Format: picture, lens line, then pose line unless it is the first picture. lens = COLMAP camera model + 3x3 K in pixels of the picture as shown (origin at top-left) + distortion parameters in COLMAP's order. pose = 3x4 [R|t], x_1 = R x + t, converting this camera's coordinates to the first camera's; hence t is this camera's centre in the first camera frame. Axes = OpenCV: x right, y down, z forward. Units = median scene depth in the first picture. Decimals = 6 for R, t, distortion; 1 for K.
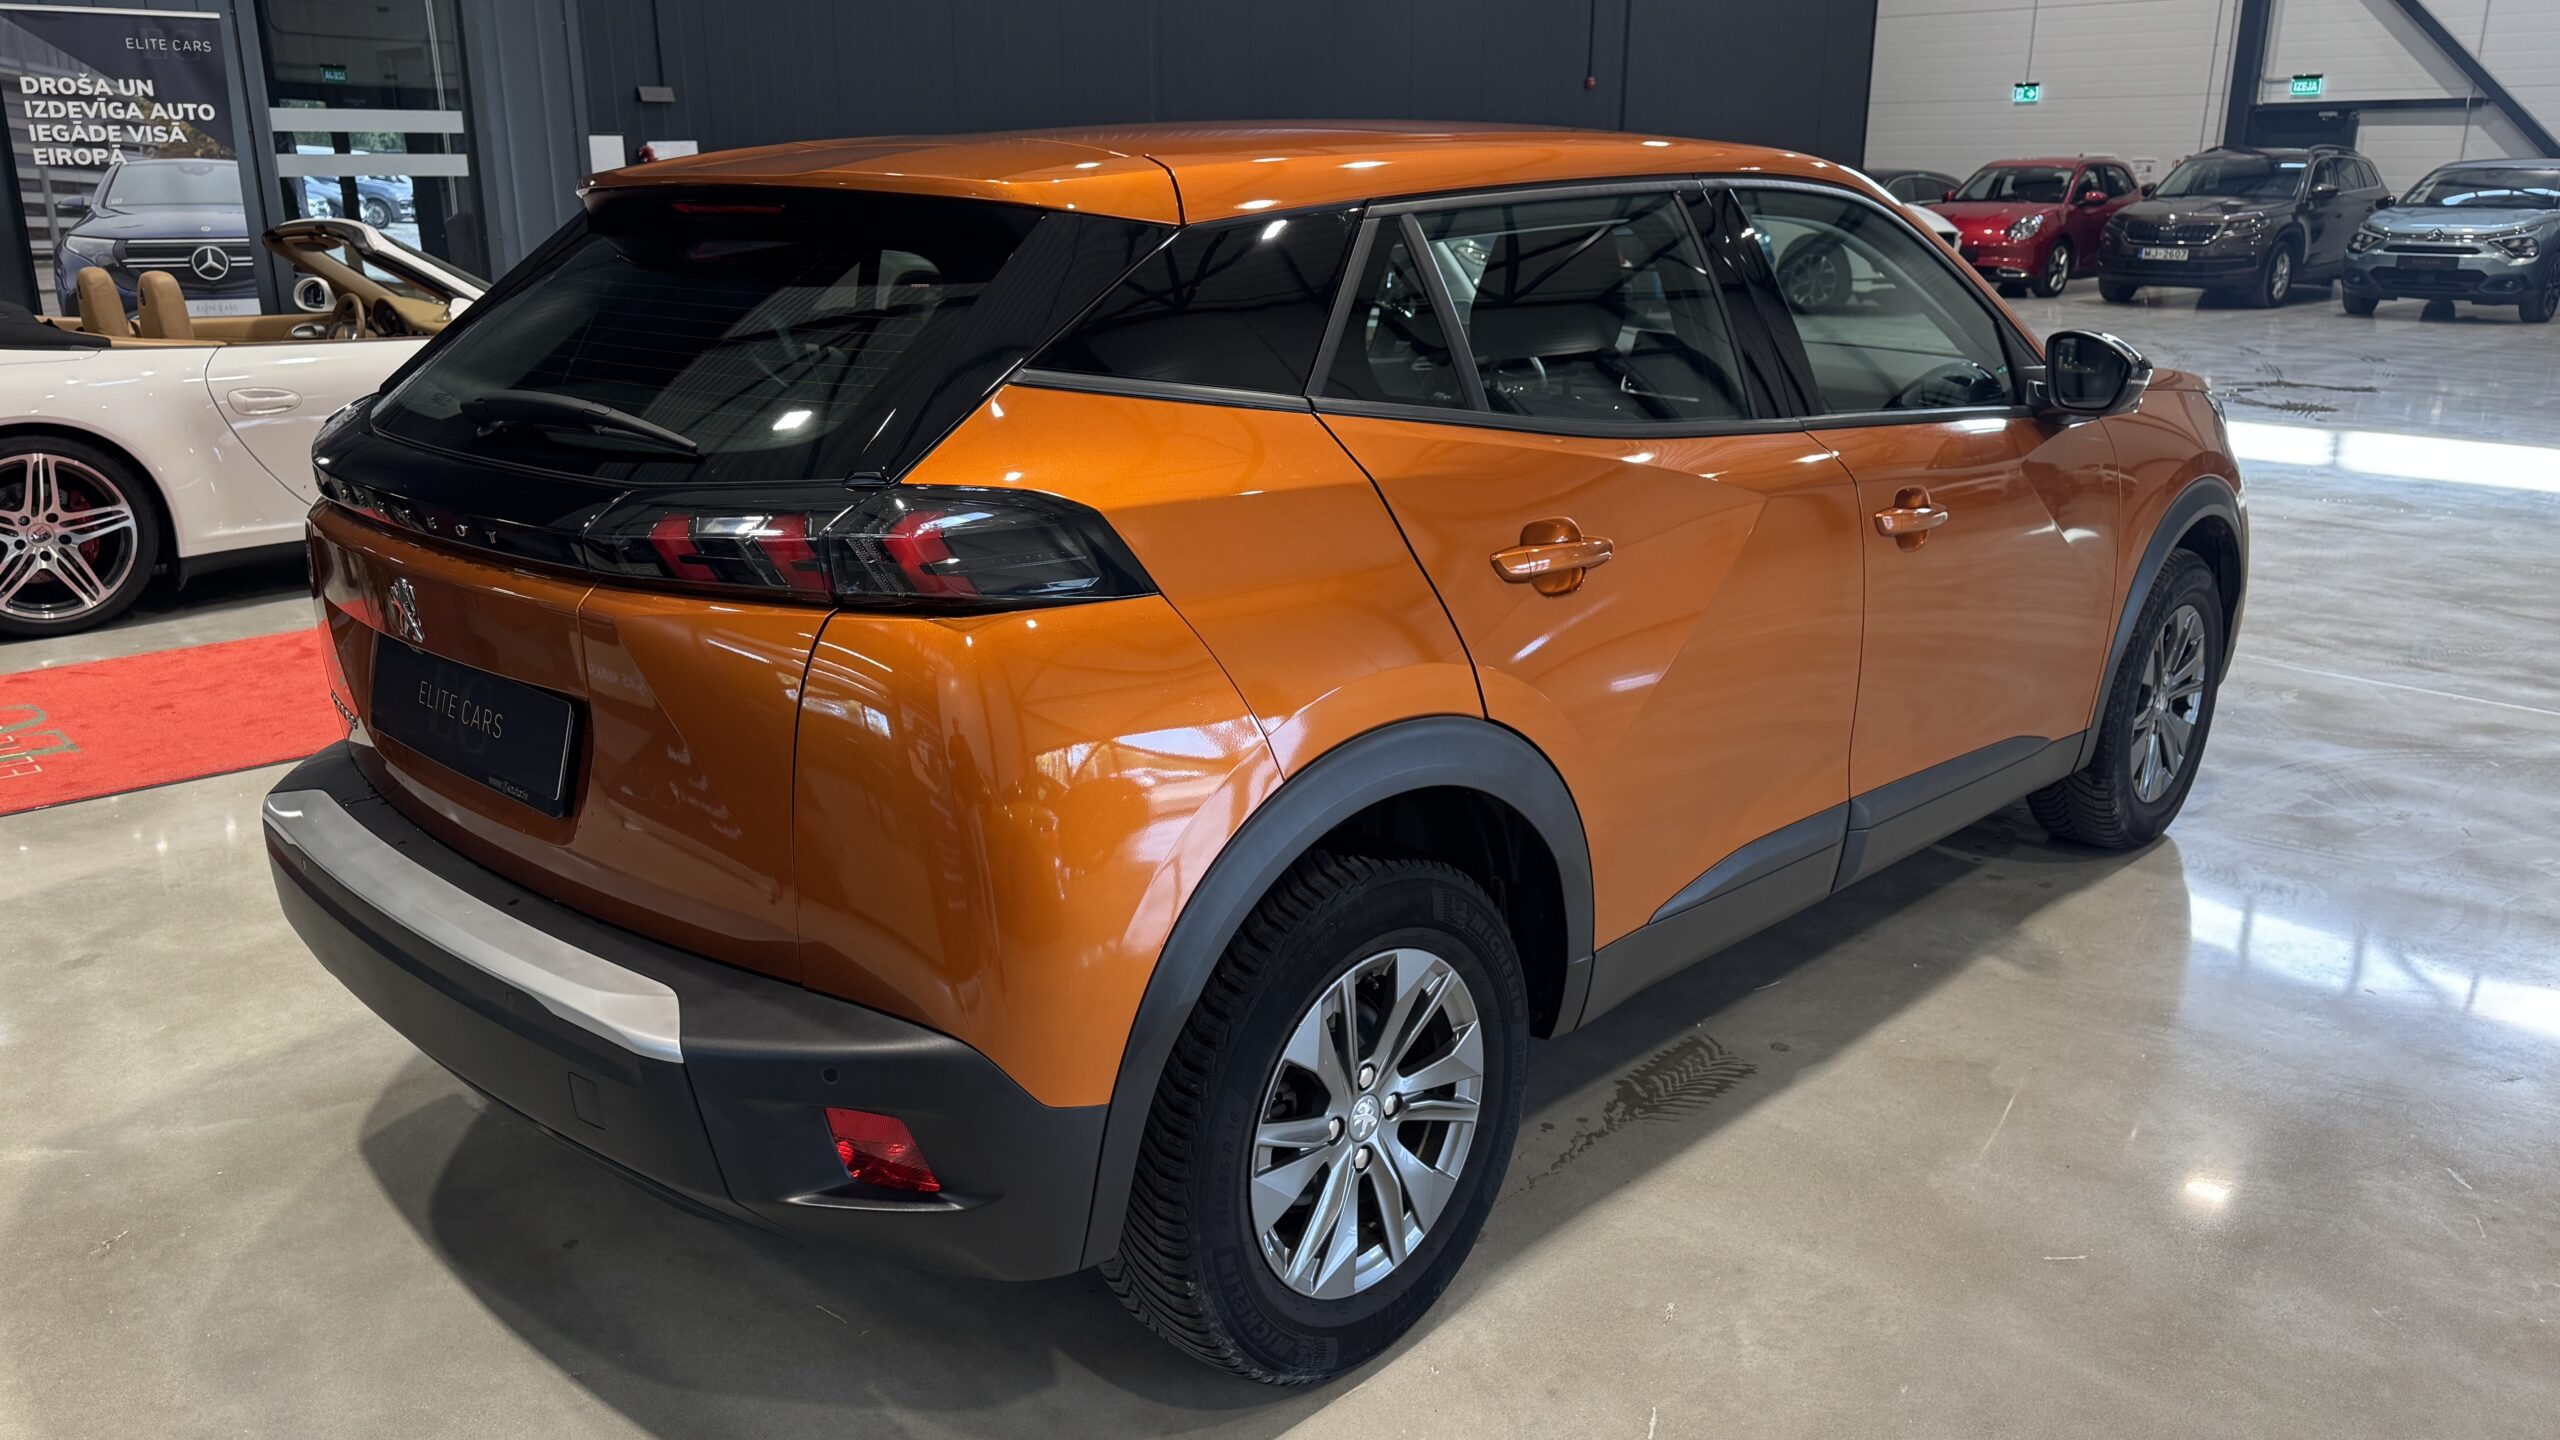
lens RADIAL K [[1918.8, 0, 1279.8], [0, 1918.8, 713.2], [0, 0, 1]] dist [0.048303, -0.071337]
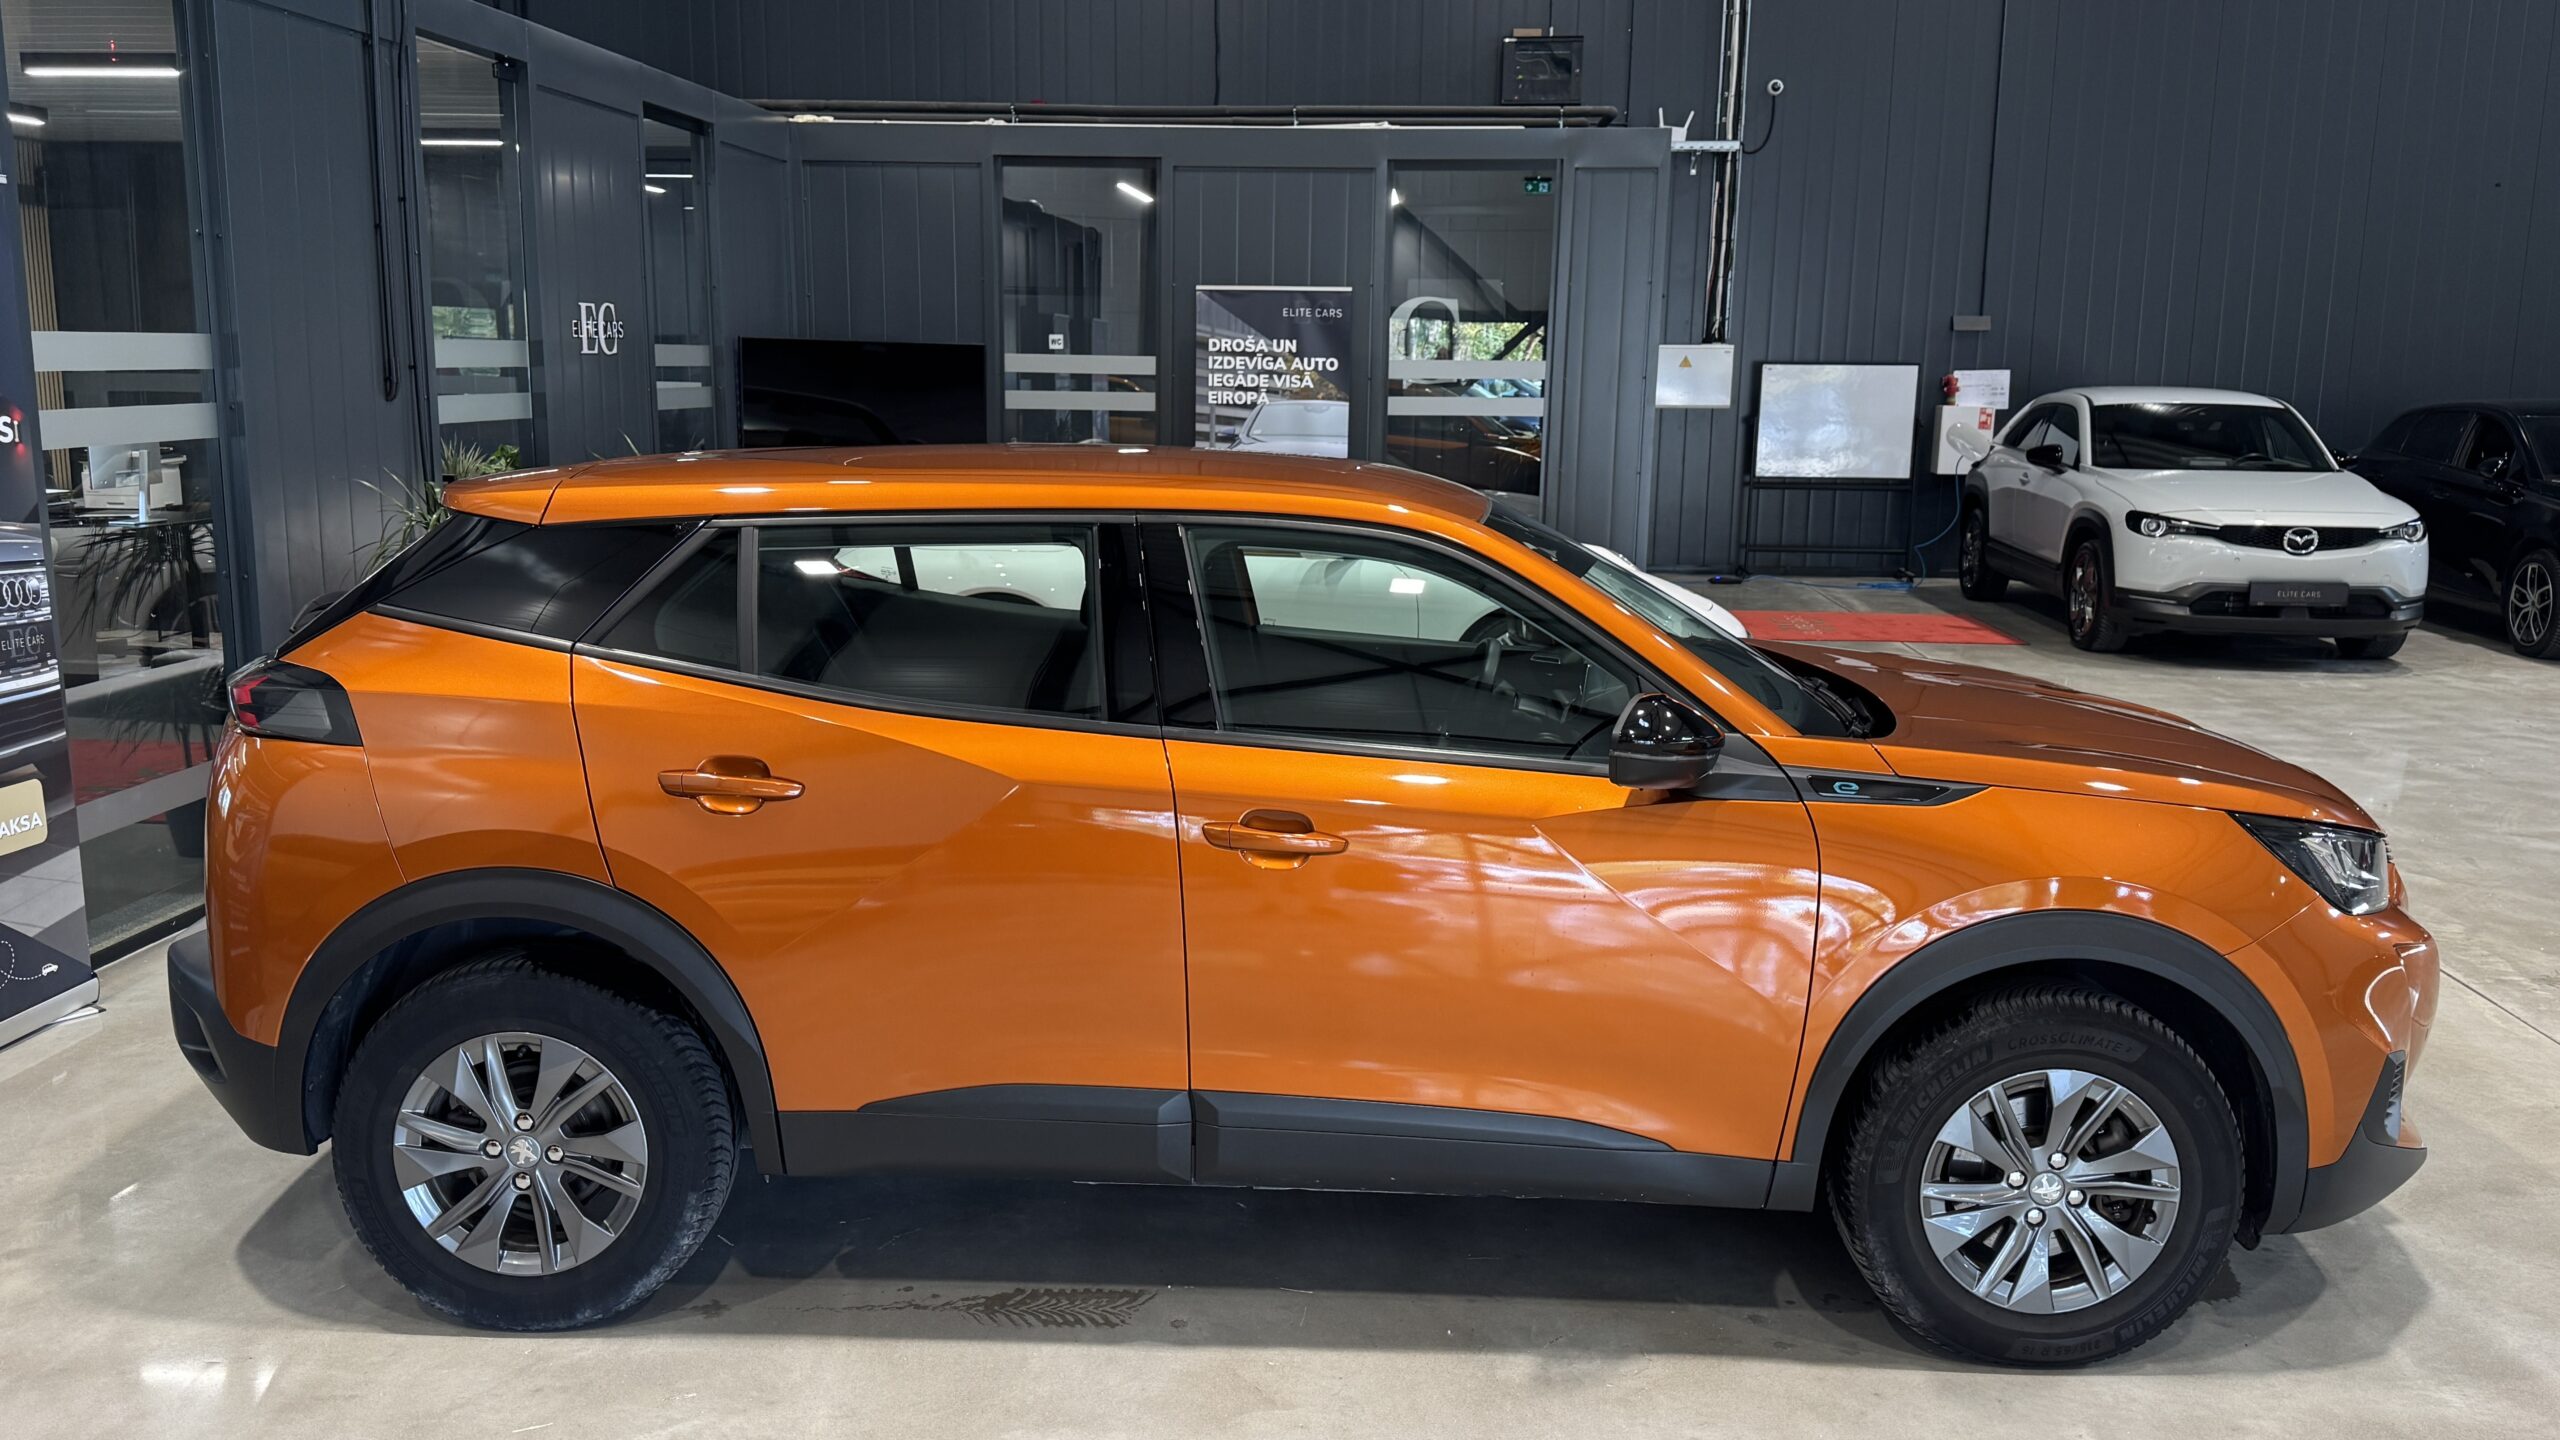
lens RADIAL K [[2125.7, 0, 1263.2], [0, 2125.7, 717.2], [0, 0, 1]] dist [0.006878, 0.011497]
pose [[0.659904, 0.135369, -0.739055, 1.002113], [-0.212436, 0.977116, -0.010711, -0.136914], [0.720693, 0.164070, 0.673560, 0.168646]]
